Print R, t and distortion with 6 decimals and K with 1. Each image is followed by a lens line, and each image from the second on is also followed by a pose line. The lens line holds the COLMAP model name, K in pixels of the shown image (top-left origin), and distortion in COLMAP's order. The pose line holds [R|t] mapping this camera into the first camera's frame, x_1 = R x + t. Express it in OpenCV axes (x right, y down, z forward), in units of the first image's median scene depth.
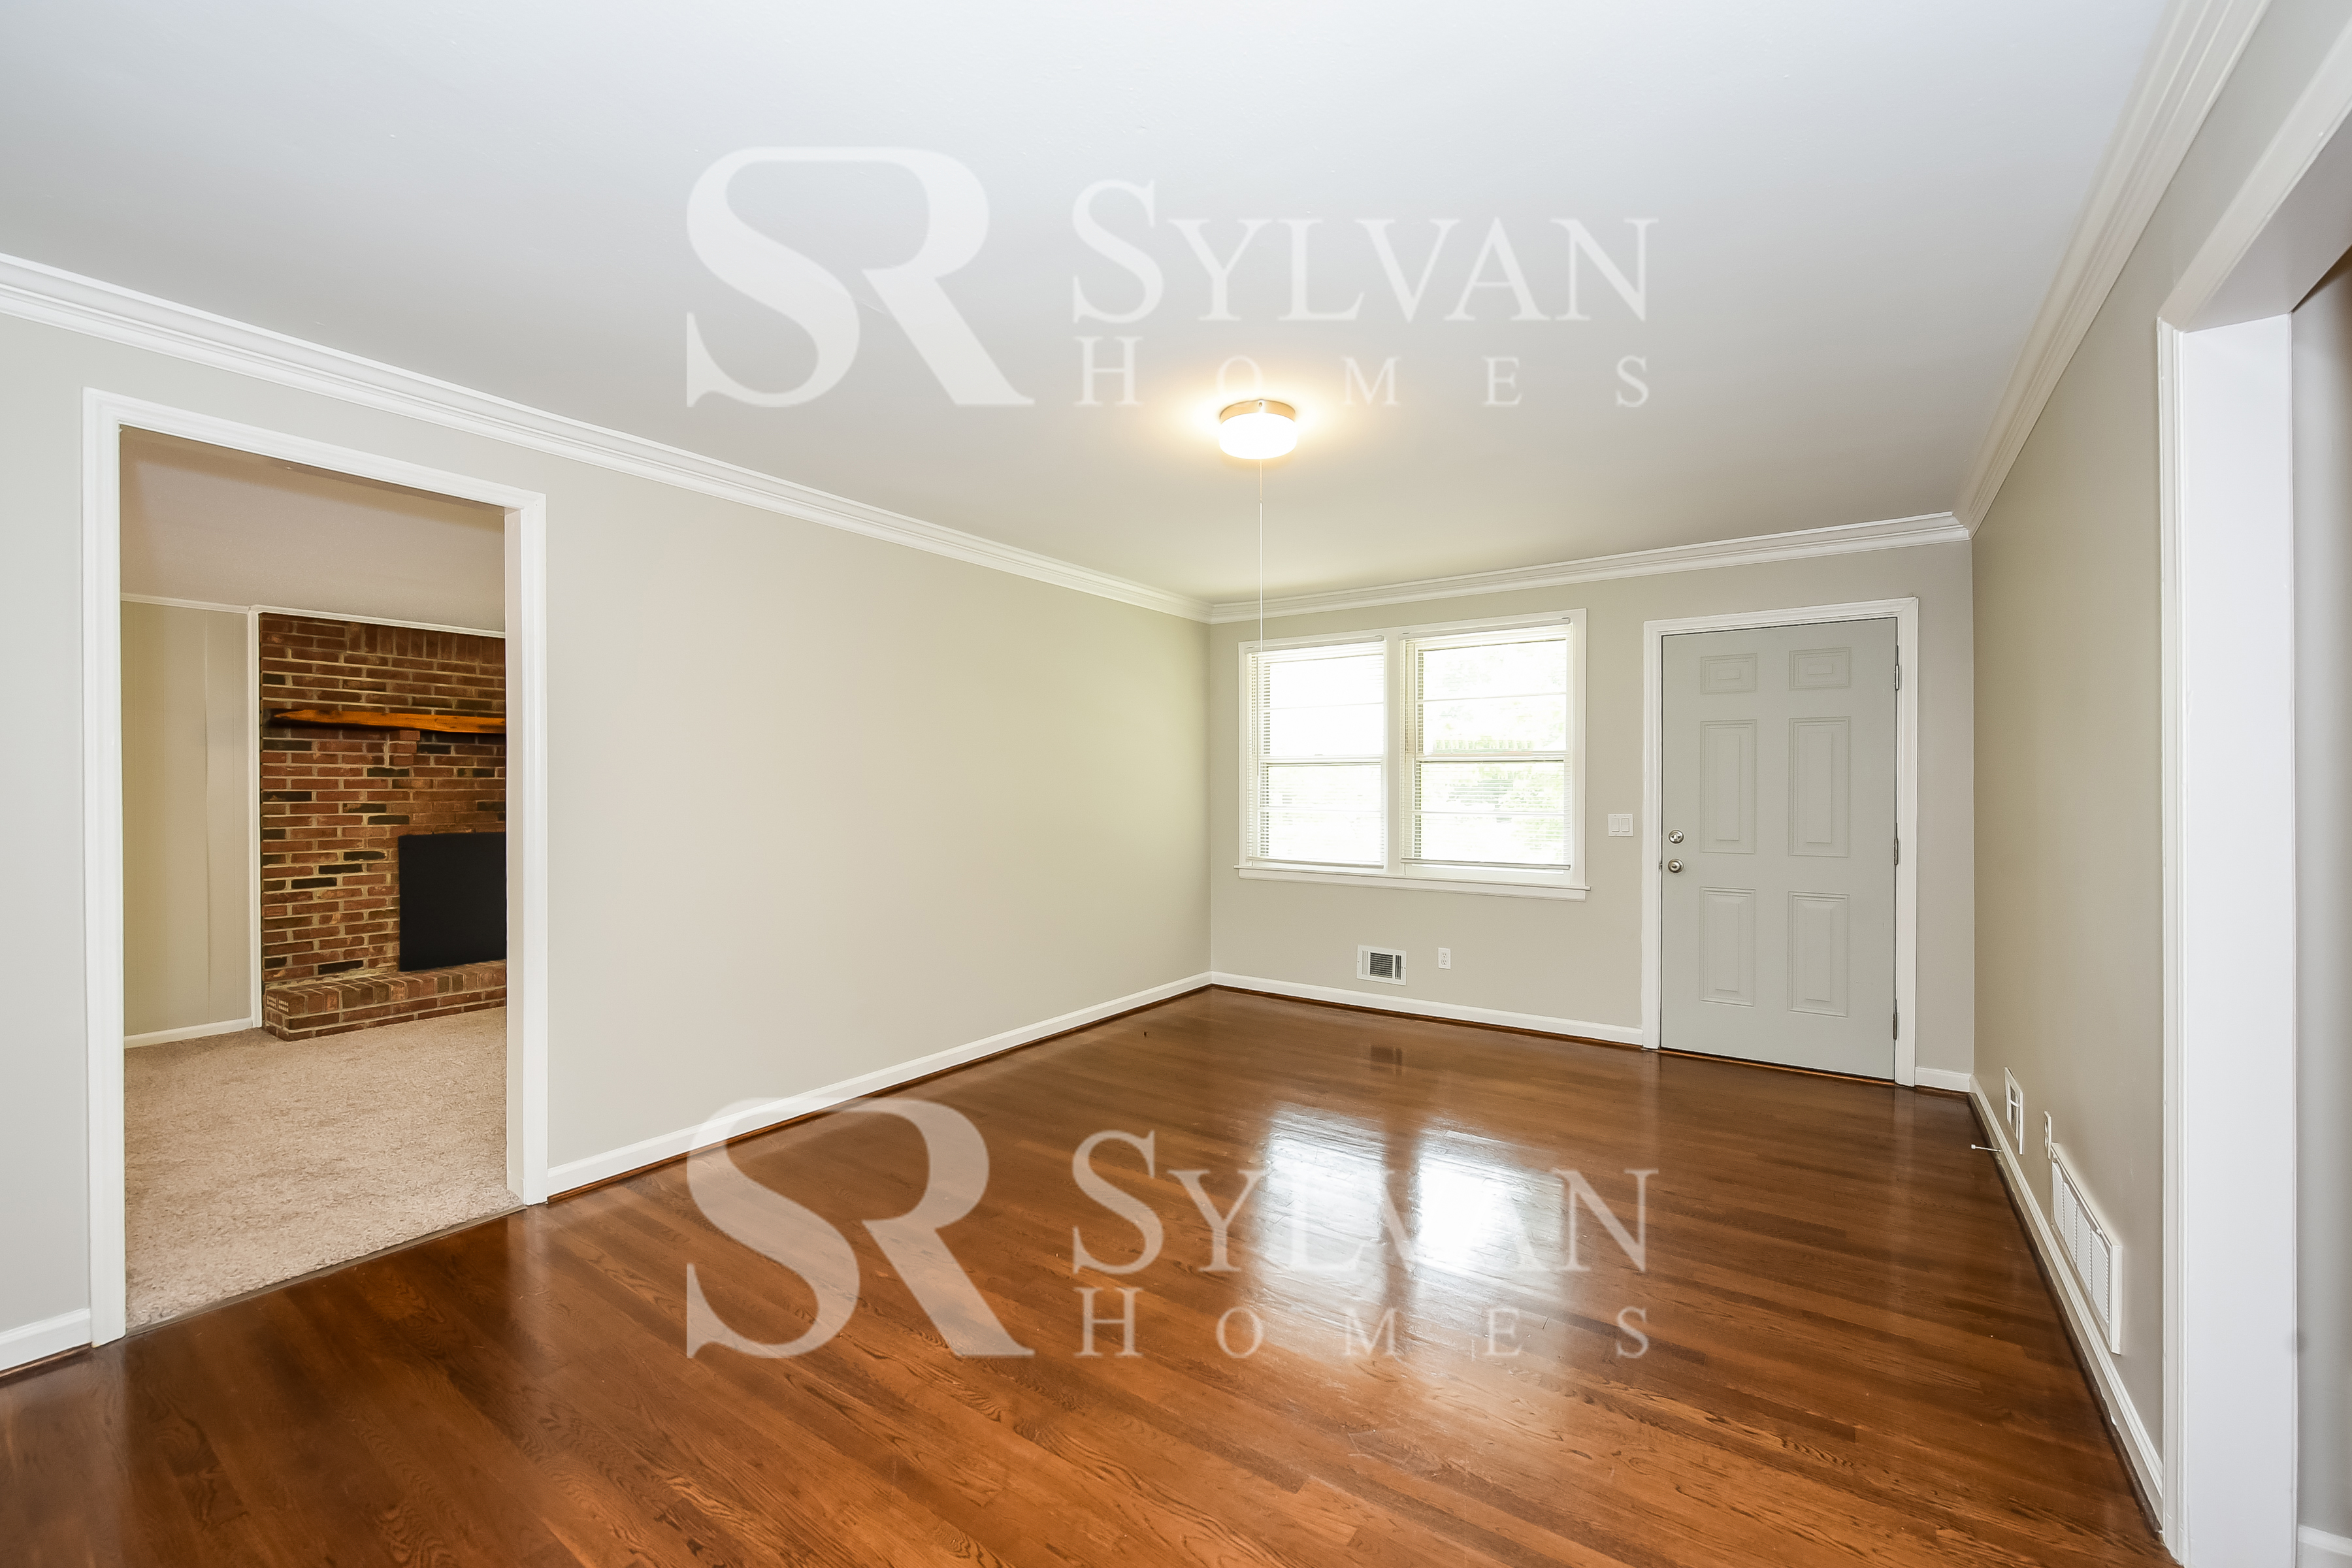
lens RADIAL K [[938.1, 0, 1196.2], [0, 938.1, 790.8], [0, 0, 1]] dist [-0.008087, 0.000062]
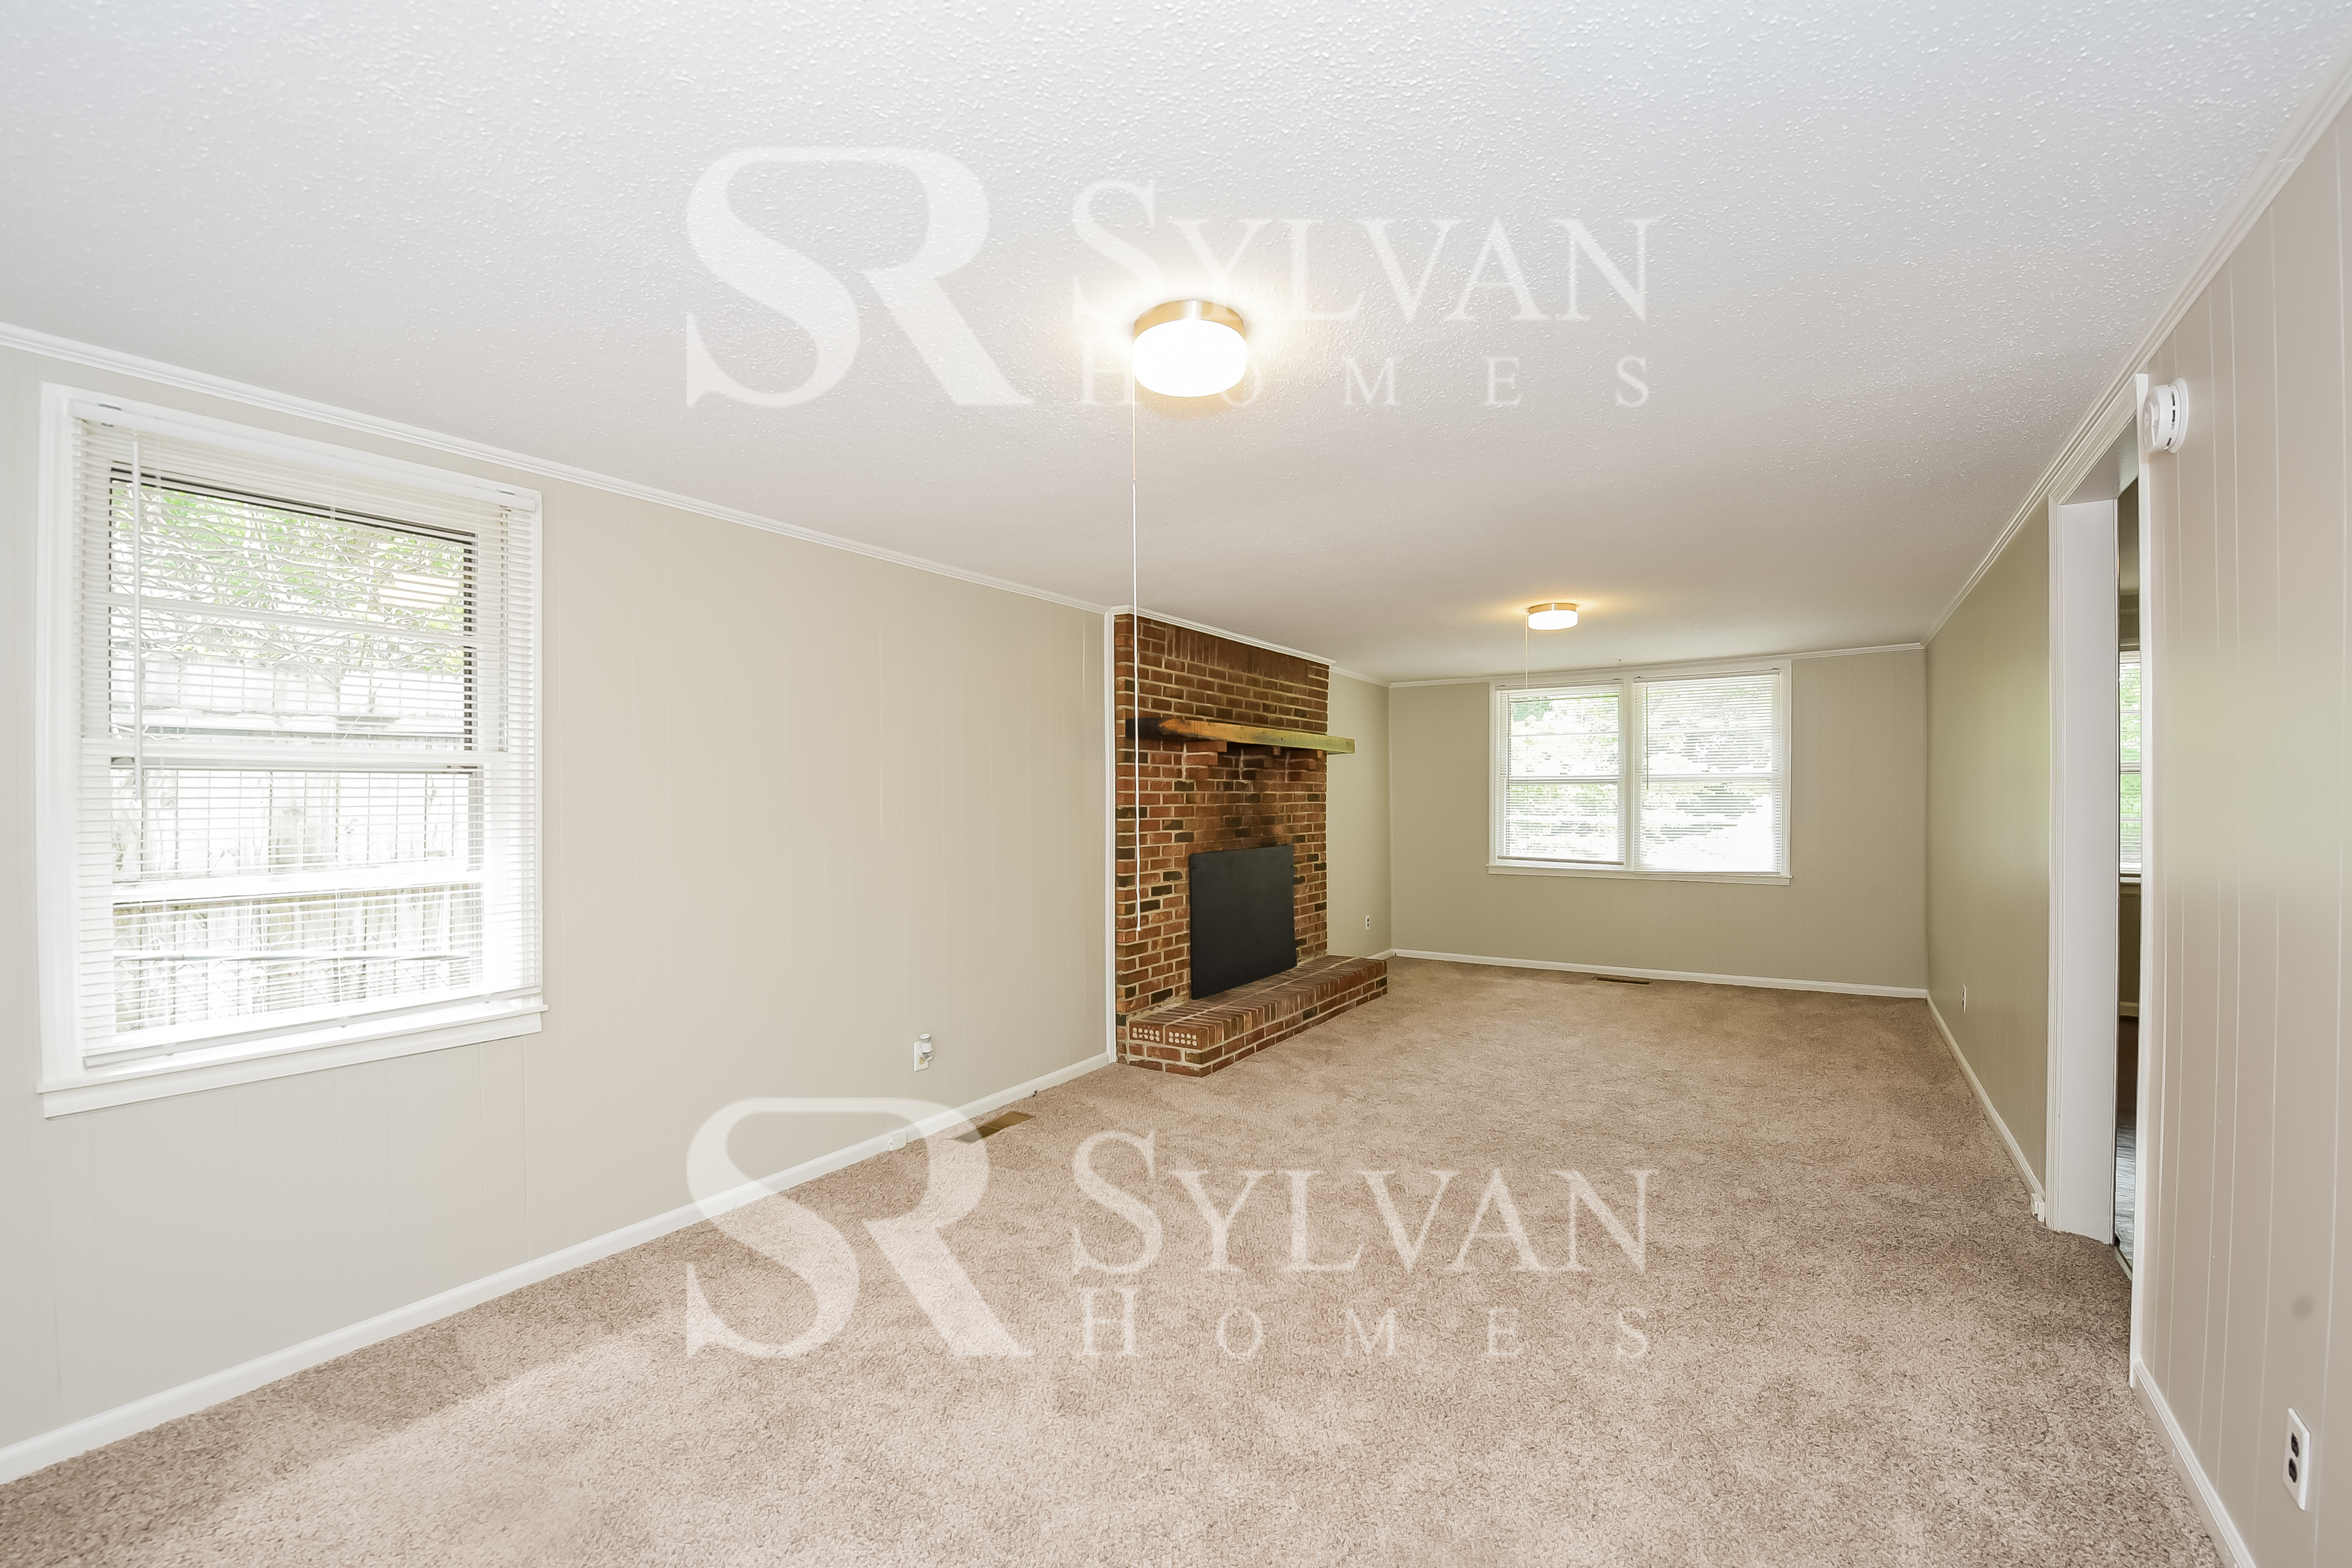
lens RADIAL K [[934.3, 0, 1175.7], [0, 934.3, 809.3], [0, 0, 1]] dist [0.013062, 0.000150]
pose [[0.999997, 0.001437, 0.002029, -0.886432], [-0.001466, 0.999895, 0.014436, -0.010380], [-0.002008, -0.014439, 0.999894, 0.066654]]
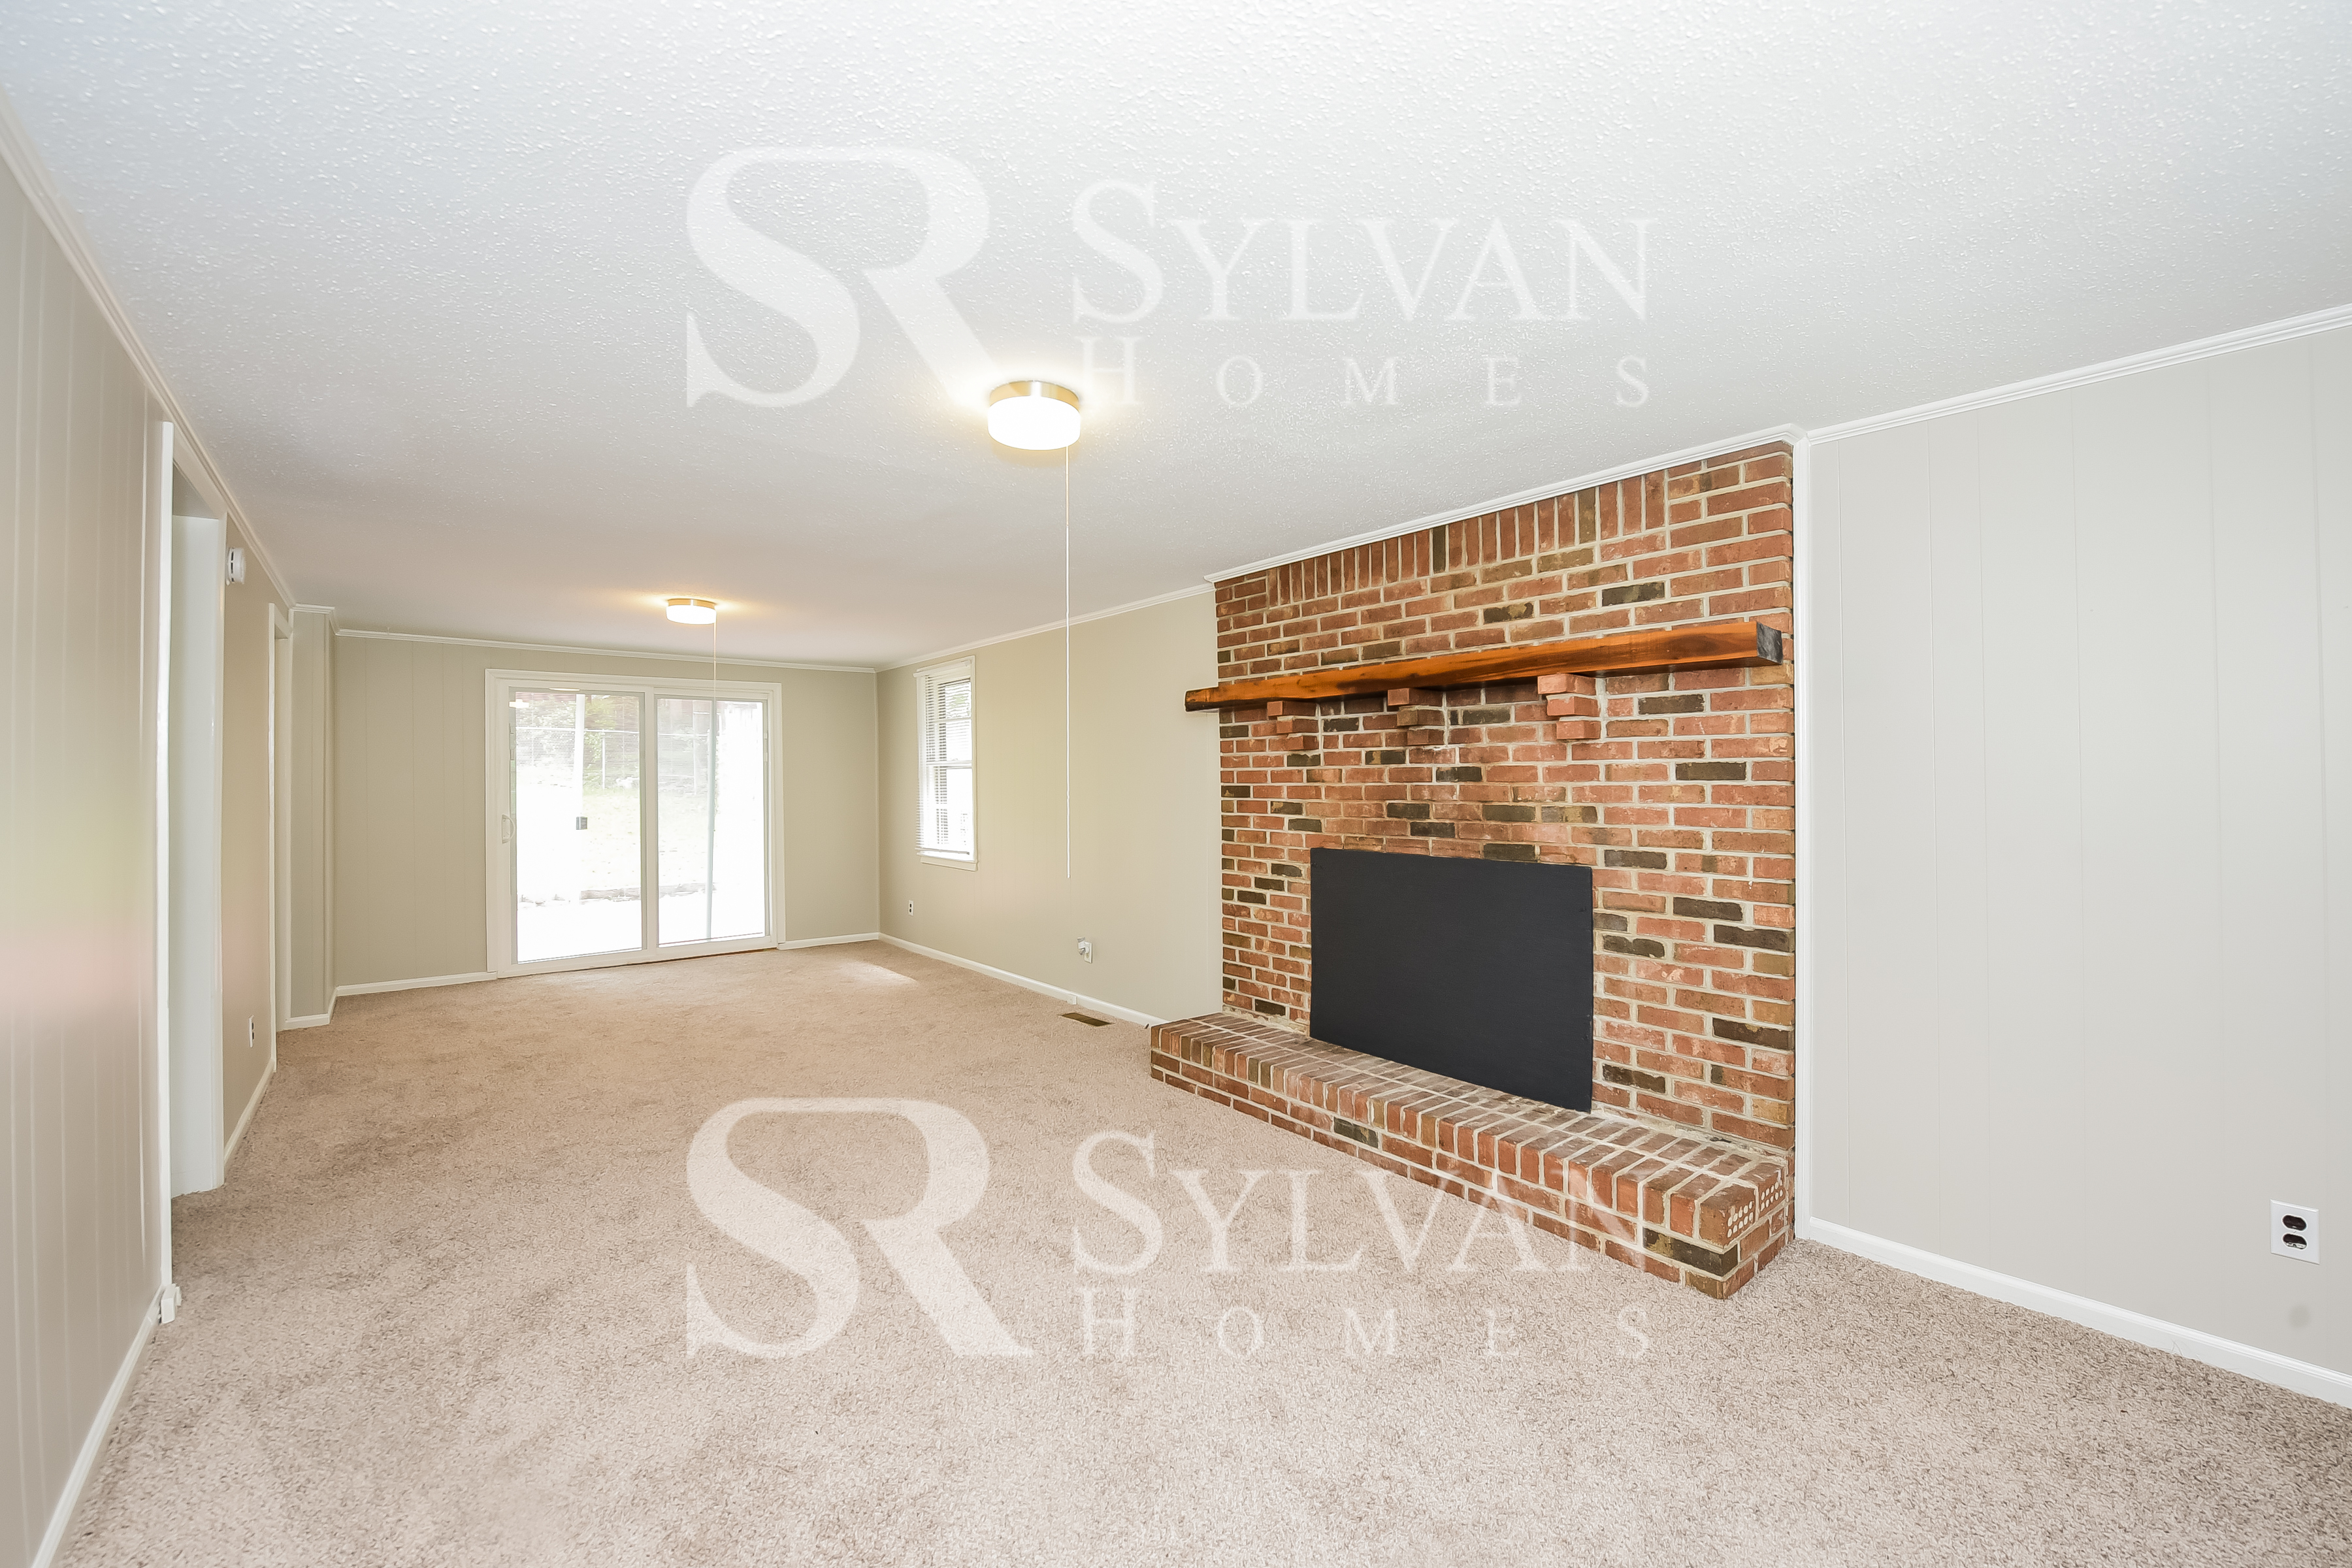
lens RADIAL K [[938.1, 0, 1189.5], [0, 938.1, 770.3], [0, 0, 1]] dist [-0.008087, 0.000062]
pose [[-0.261216, 0.000648, -0.965280, -0.128717], [0.012293, 0.999921, -0.002655, -0.011189], [0.965202, -0.012560, -0.261203, 1.118974]]
